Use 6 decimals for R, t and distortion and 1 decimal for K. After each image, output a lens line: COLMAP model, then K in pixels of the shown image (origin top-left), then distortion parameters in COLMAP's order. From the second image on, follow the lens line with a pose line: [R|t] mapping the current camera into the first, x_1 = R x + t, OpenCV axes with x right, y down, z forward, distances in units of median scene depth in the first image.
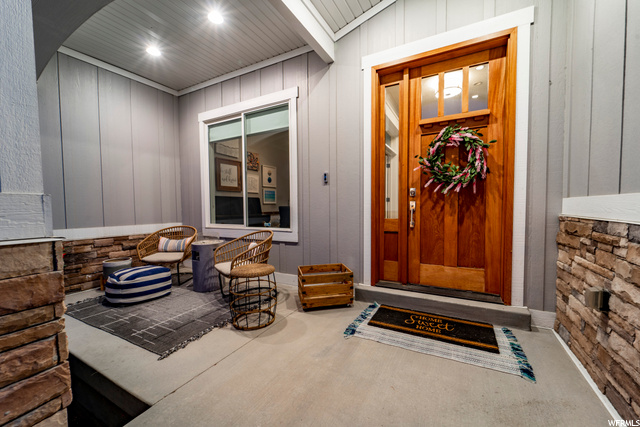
lens RADIAL K [[256.4, 0, 318.2], [0, 256.4, 216.1], [0, 0, 1]] dist [-0.002548, -0.001283]
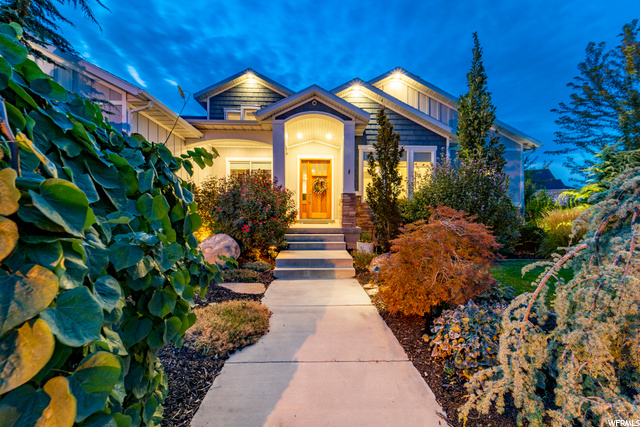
lens RADIAL K [[256.4, 0, 321.9], [0, 256.4, 215.7], [0, 0, 1]] dist [-0.002548, -0.001283]
pose [[0.855040, 0.005967, 0.518528, -1.525481], [0.011455, 0.999472, -0.030390, 0.376088], [-0.518436, 0.031925, 0.854520, -2.439532]]
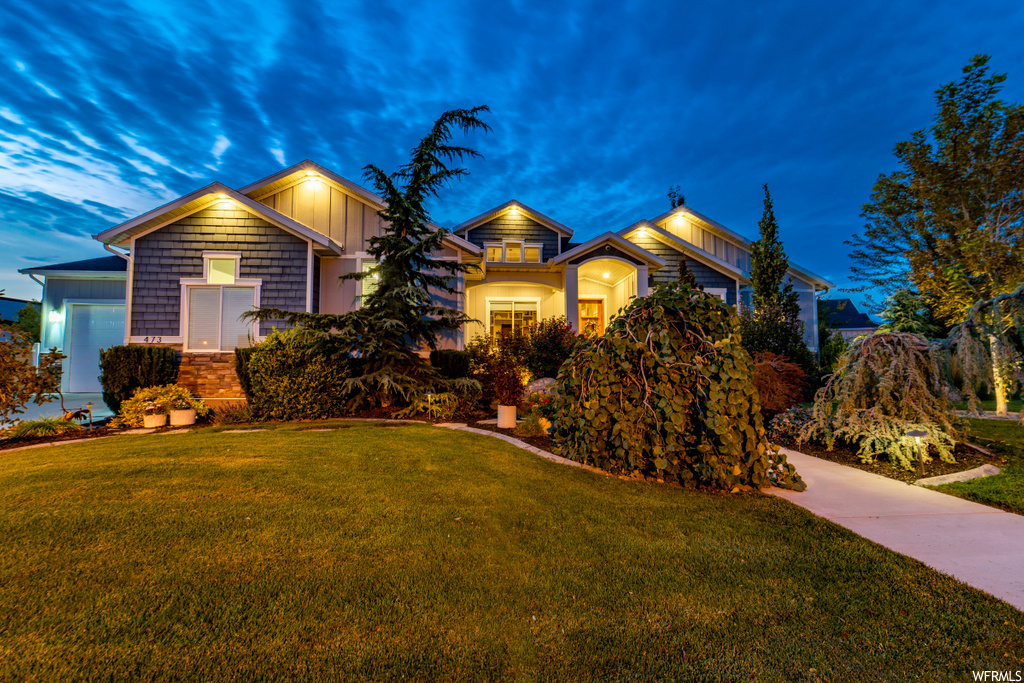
lens RADIAL K [[410.2, 0, 510.3], [0, 410.2, 343.1], [0, 0, 1]] dist [-0.002548, -0.001283]
pose [[0.841683, 0.034737, 0.538854, -3.442636], [0.015240, 0.996003, -0.088012, 0.466354], [-0.539757, 0.082290, 0.837789, -3.135580]]
